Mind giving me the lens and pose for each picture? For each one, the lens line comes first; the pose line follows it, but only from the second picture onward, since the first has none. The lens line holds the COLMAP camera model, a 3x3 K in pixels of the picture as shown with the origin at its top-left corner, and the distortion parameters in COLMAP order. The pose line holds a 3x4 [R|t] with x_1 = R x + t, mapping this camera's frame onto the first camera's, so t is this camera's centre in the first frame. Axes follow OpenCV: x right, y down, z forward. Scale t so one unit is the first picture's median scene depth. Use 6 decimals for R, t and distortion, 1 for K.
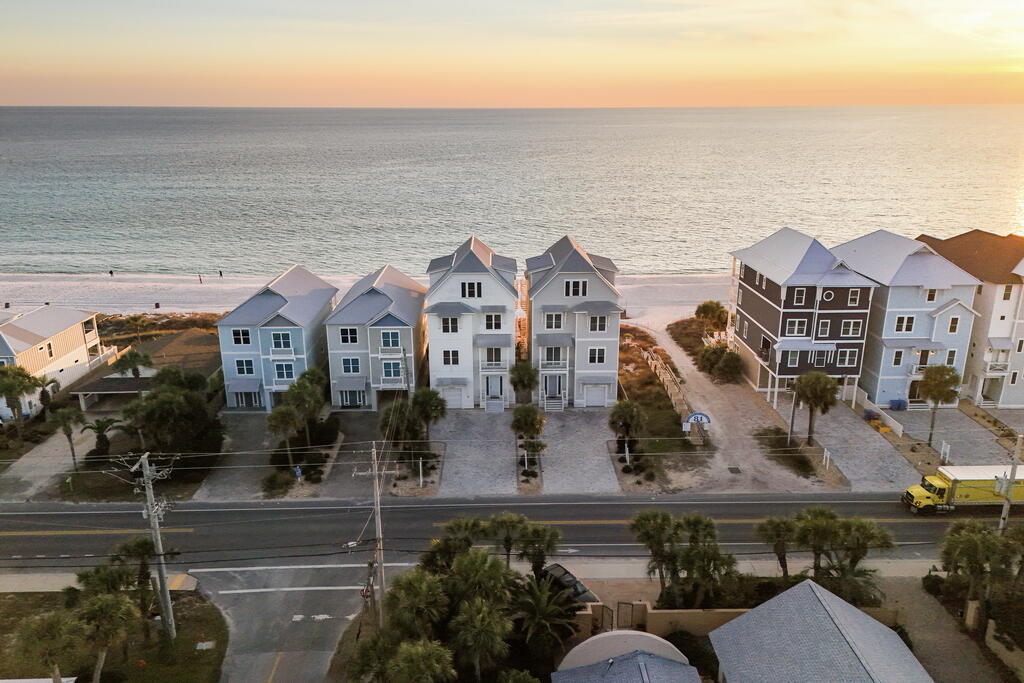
lens RADIAL K [[754.1, 0, 512.0], [0, 754.1, 341.5], [0, 0, 1]] dist [0.109089, -0.113990]
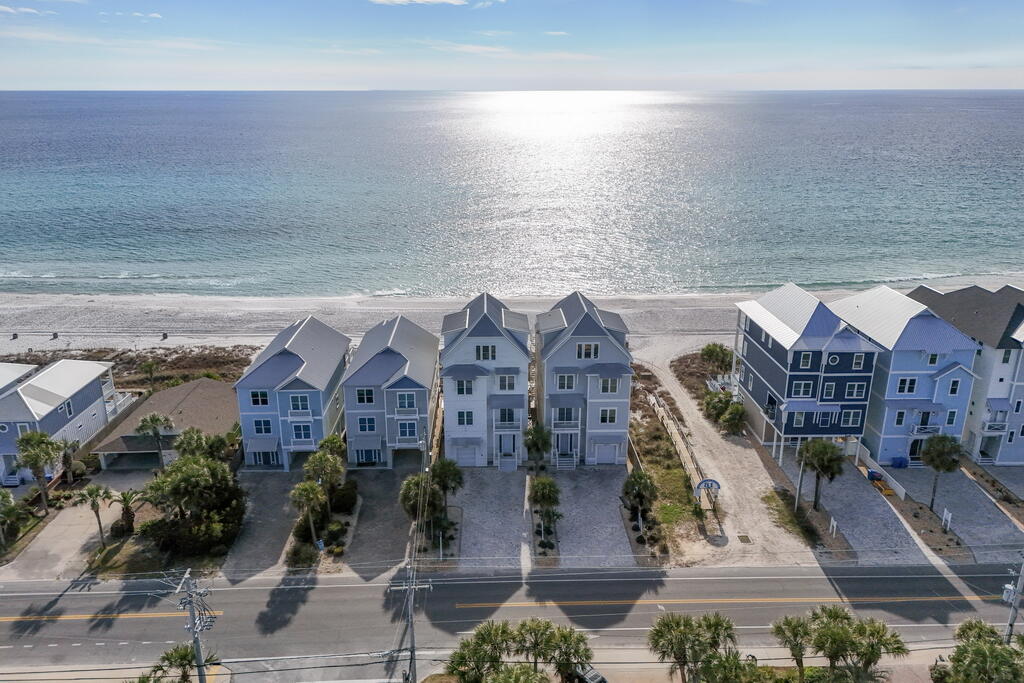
lens RADIAL K [[754.1, 0, 512.0], [0, 754.1, 341.5], [0, 0, 1]] dist [0.109089, -0.113990]
pose [[0.999911, -0.000722, 0.013299, -0.031400], [0.000410, 0.999726, 0.023397, -0.106635], [-0.013312, -0.023389, 0.999638, -0.020502]]
